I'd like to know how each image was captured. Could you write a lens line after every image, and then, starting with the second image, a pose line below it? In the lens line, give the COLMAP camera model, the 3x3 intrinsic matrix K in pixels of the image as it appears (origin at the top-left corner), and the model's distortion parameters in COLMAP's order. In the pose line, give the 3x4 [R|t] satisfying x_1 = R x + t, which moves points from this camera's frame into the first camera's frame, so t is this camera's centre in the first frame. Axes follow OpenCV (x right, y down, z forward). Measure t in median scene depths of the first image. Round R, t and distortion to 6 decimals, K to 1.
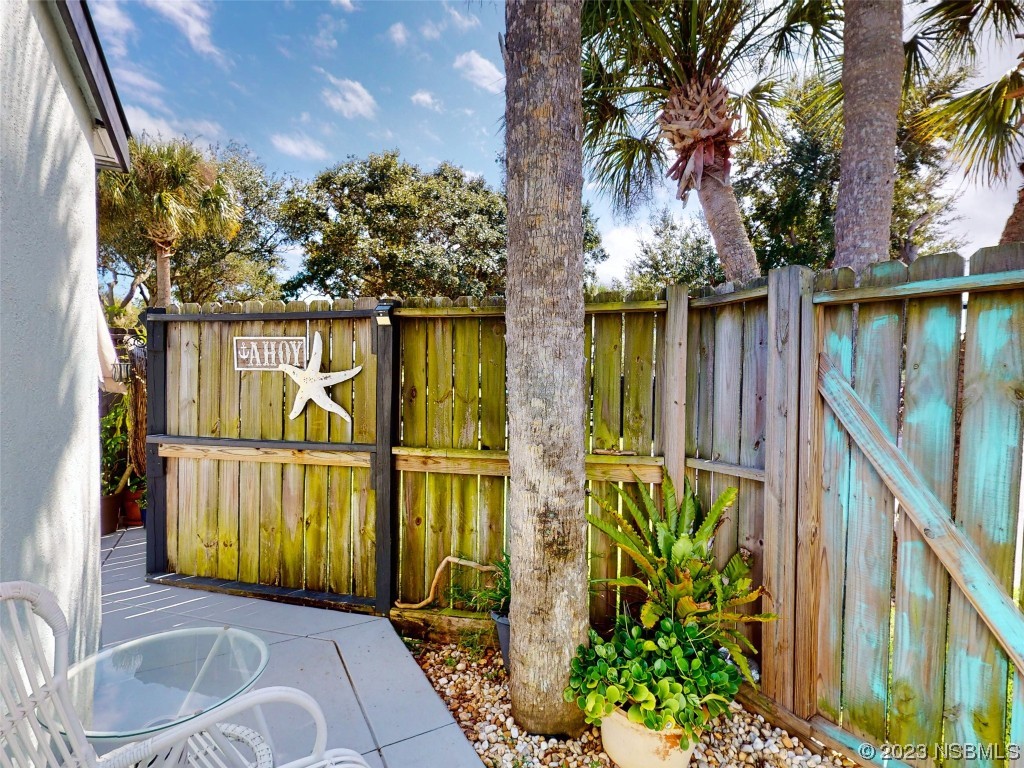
lens RADIAL K [[502.6, 0, 510.9], [0, 502.6, 388.6], [0, 0, 1]] dist [0.002586, 0.000672]
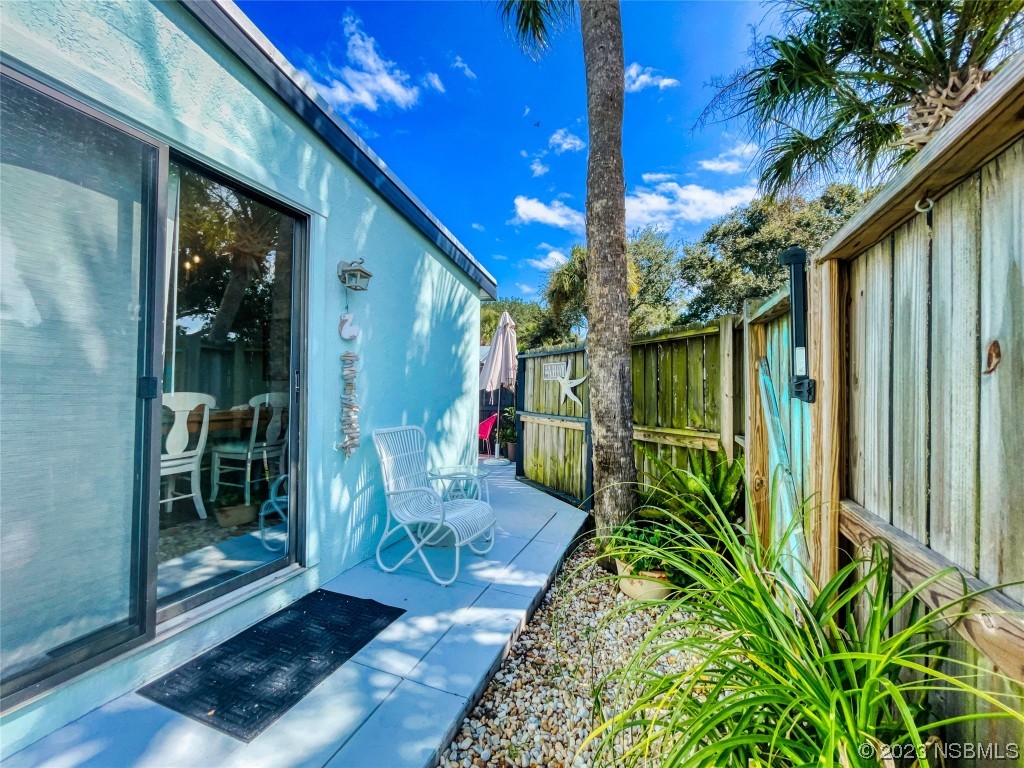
lens RADIAL K [[411.0, 0, 513.3], [0, 411.0, 383.7], [0, 0, 1]] dist [-0.001100, -0.000208]
pose [[0.654583, -0.007491, -0.755953, 0.665537], [-0.028554, 0.998992, -0.034625, 0.042460], [0.755451, 0.044250, 0.653709, -0.193491]]
